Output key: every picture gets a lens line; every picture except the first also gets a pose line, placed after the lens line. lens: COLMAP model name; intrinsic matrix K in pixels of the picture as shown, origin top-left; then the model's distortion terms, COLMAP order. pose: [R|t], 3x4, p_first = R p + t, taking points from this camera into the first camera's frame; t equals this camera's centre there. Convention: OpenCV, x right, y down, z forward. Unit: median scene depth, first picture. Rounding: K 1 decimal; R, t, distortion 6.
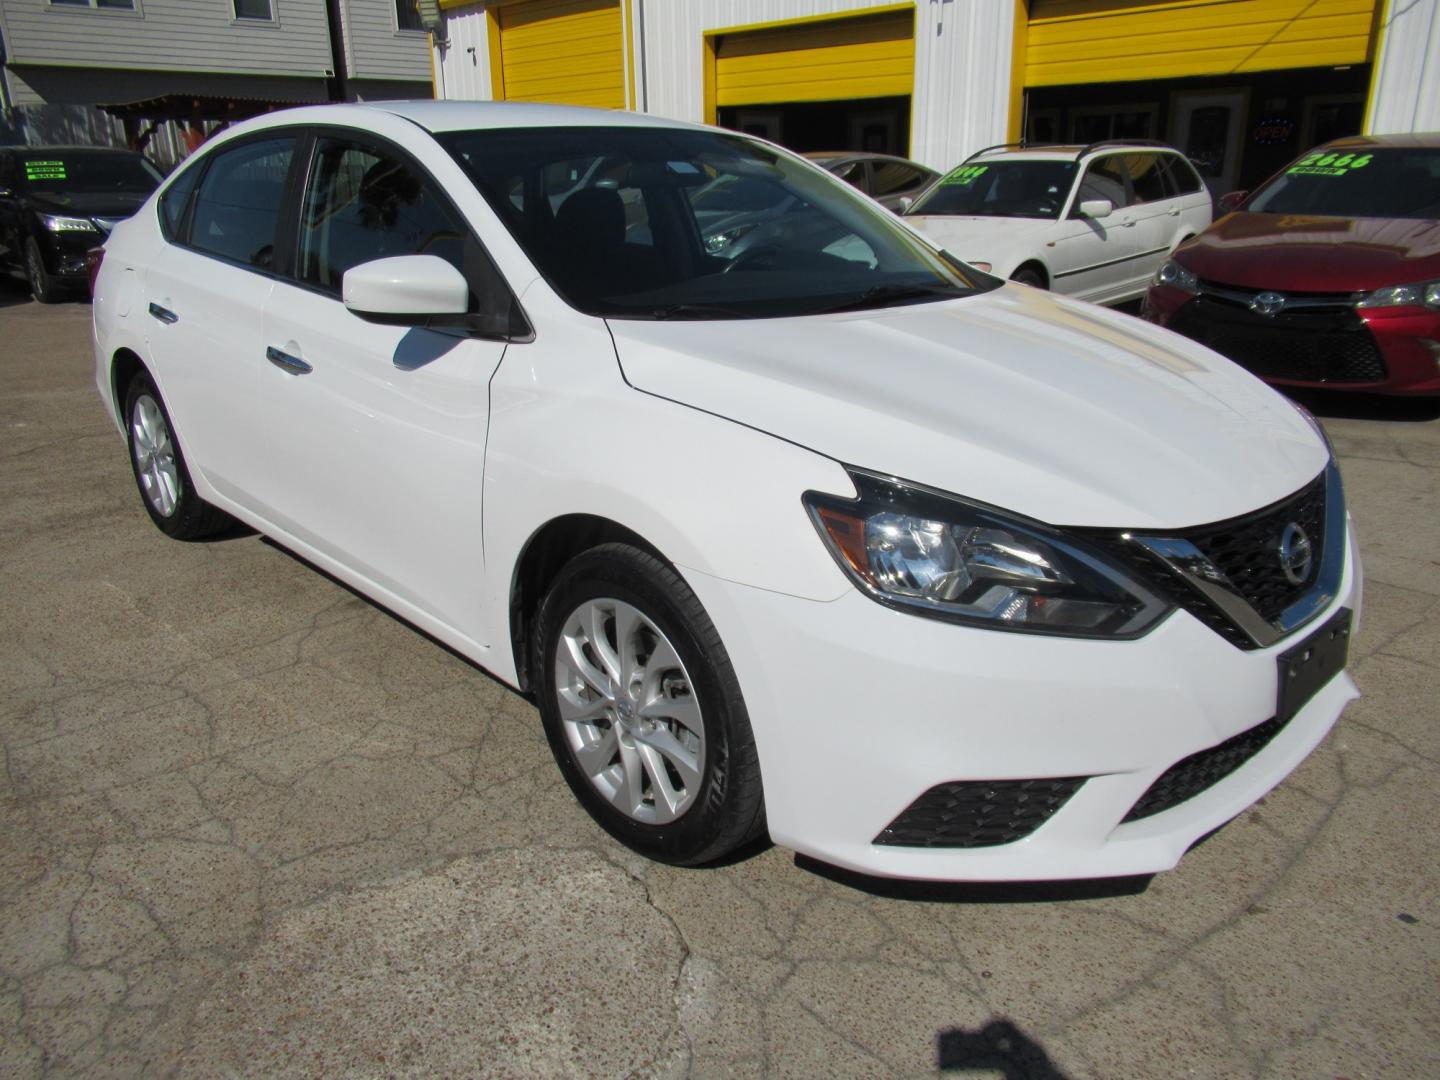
lens RADIAL K [[1061.9, 0, 716.1], [0, 1061.9, 549.3], [0, 0, 1]] dist [0.004431, -0.004558]
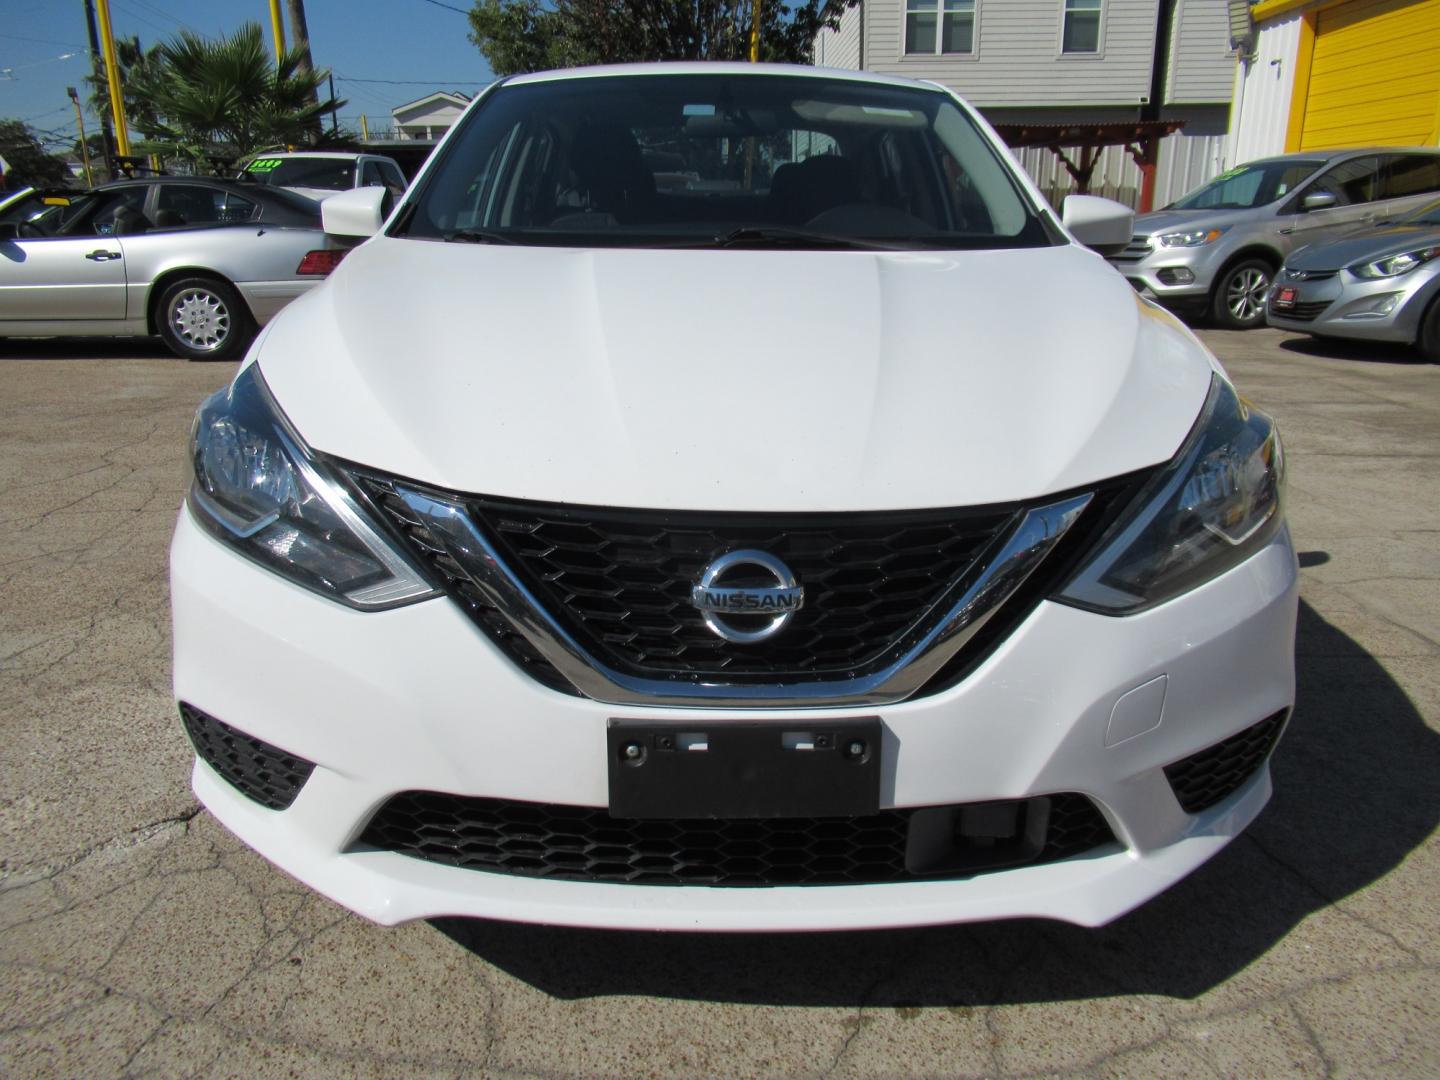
lens RADIAL K [[1061.9, 0, 721.8], [0, 1061.9, 545.0], [0, 0, 1]] dist [0.004431, -0.004558]
pose [[0.733936, 0.204103, -0.647827, 0.288847], [-0.226103, 0.972802, 0.050333, -0.016990], [0.640481, 0.109534, 0.760123, 0.147969]]
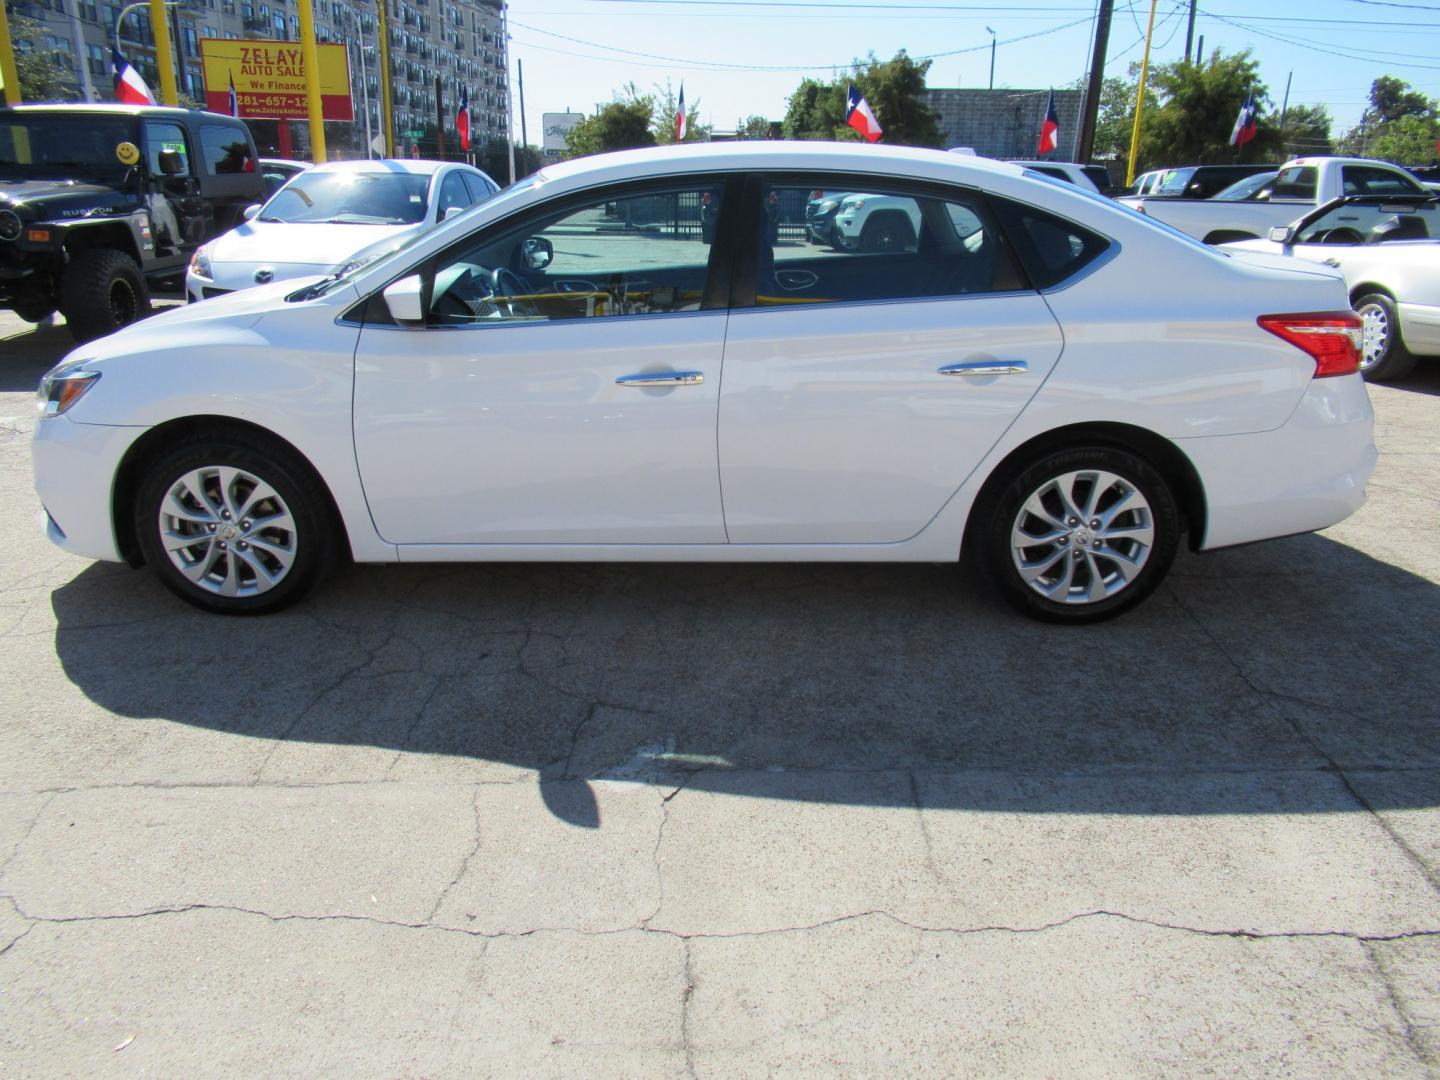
lens RADIAL K [[1061.9, 0, 716.6], [0, 1061.9, 545.6], [0, 0, 1]] dist [0.004431, -0.004558]
pose [[-0.710064, 0.229903, -0.665548, 0.359261], [-0.233432, 0.814887, 0.530536, -0.351751], [0.664318, 0.532074, -0.524955, 0.954722]]
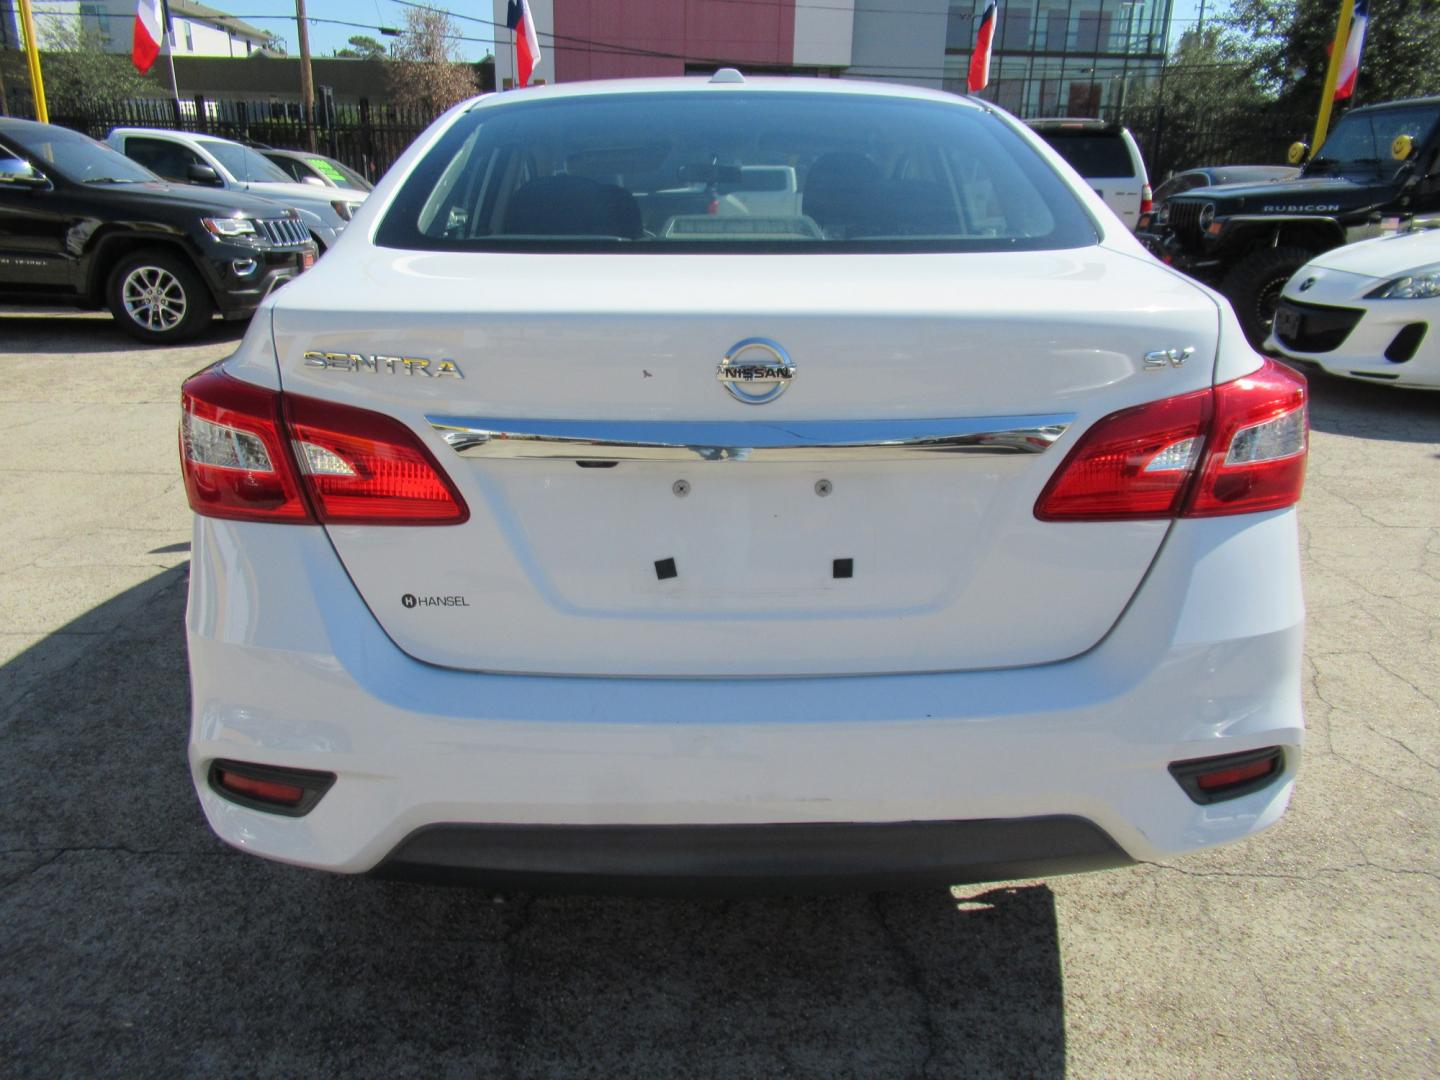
lens RADIAL K [[1061.9, 0, 713.1], [0, 1061.9, 536.5], [0, 0, 1]] dist [0.004431, -0.004558]
pose [[-0.734965, -0.218675, 0.641878, -0.460449], [0.215479, 0.822201, 0.526835, -0.310976], [-0.642958, 0.525516, -0.557169, 0.903543]]
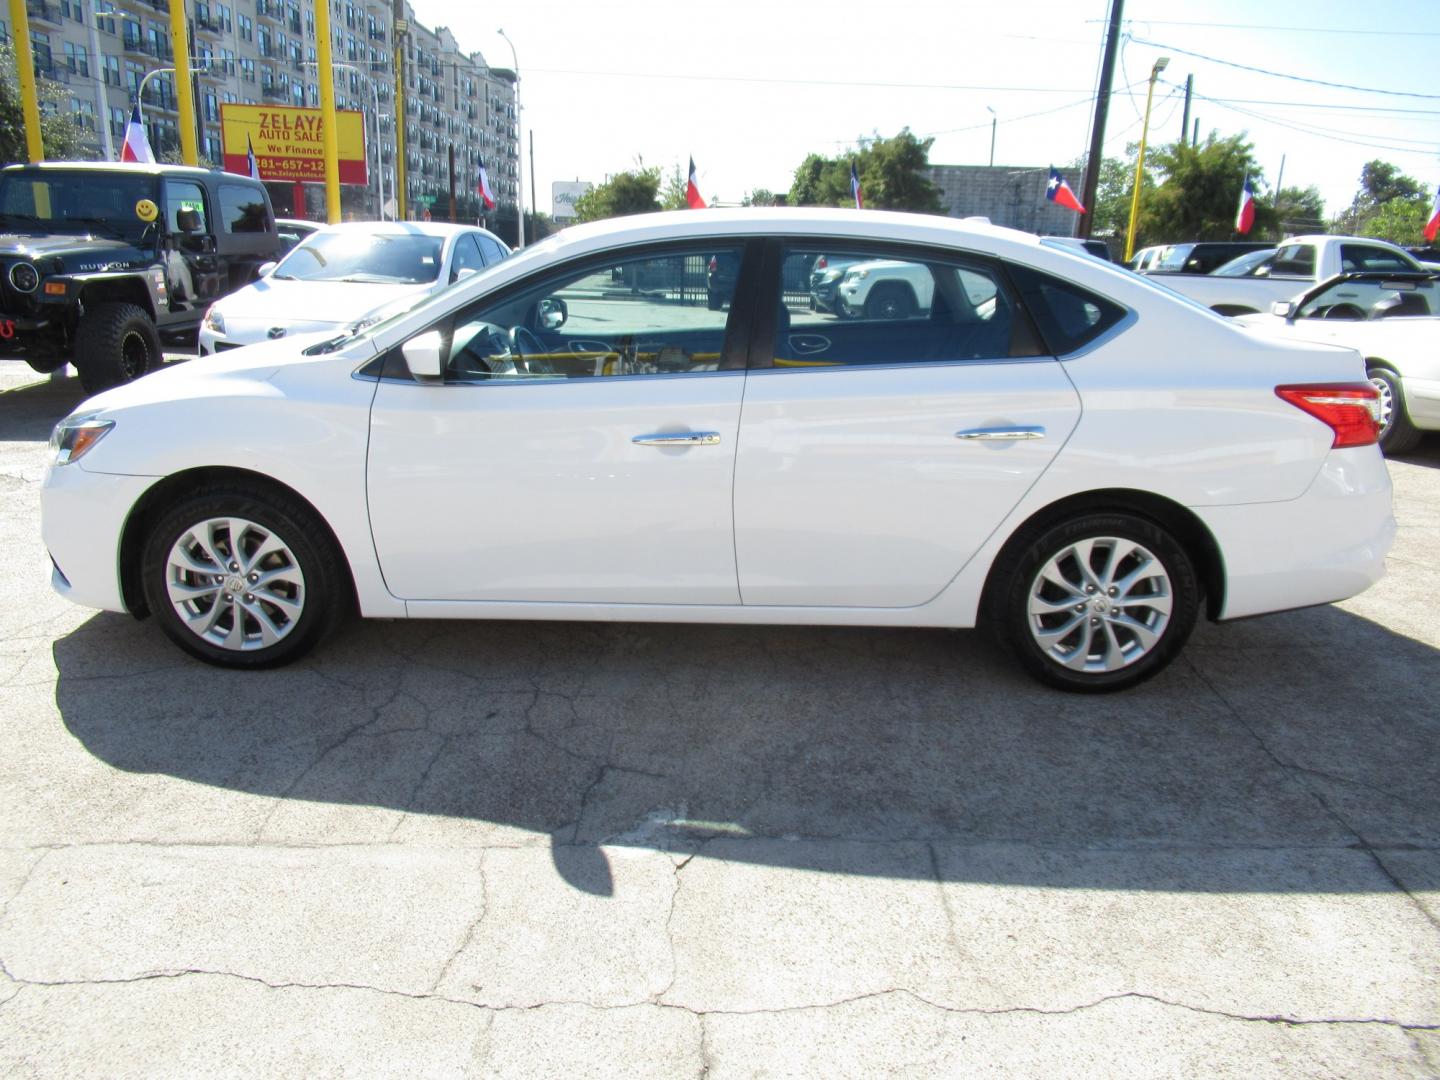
lens RADIAL K [[1061.9, 0, 716.3], [0, 1061.9, 548.2], [0, 0, 1]] dist [0.004431, -0.004558]
pose [[-0.712958, 0.179590, -0.677818, 0.360889], [-0.248267, 0.839379, 0.483534, -0.346175], [0.655785, 0.513020, -0.553856, 0.947291]]
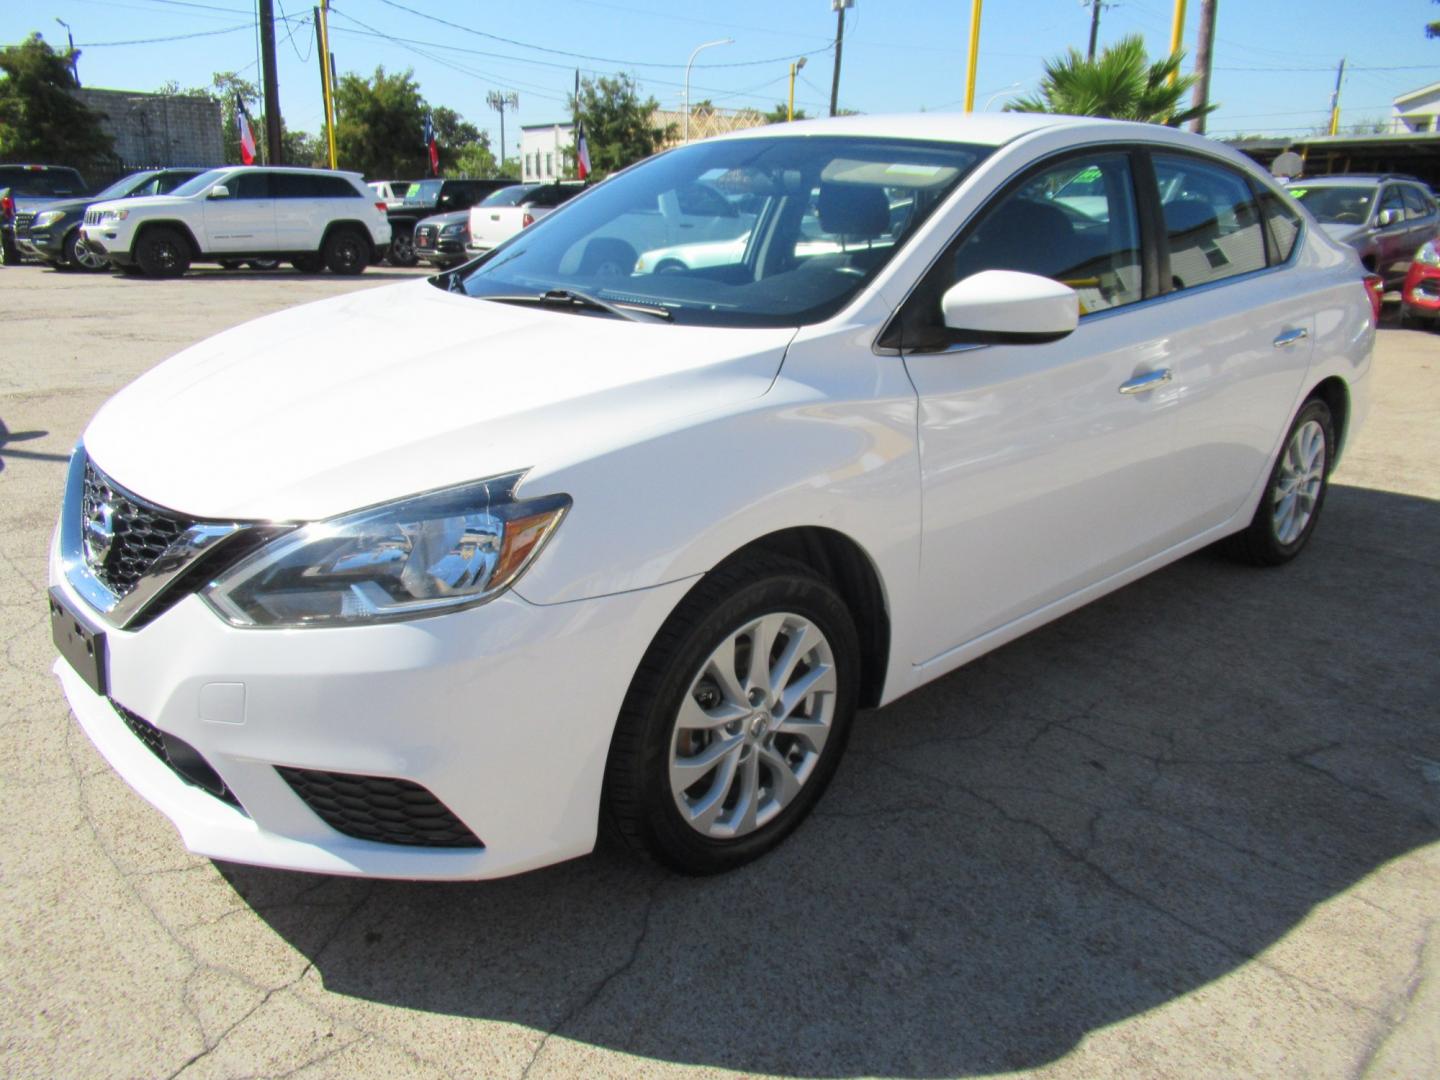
lens RADIAL K [[1061.9, 0, 728.3], [0, 1061.9, 536.1], [0, 0, 1]] dist [0.004431, -0.004558]
pose [[-0.007254, 0.301146, -0.953551, 0.459291], [-0.343779, 0.894702, 0.285175, -0.149305], [0.939023, 0.329879, 0.097038, 0.442925]]
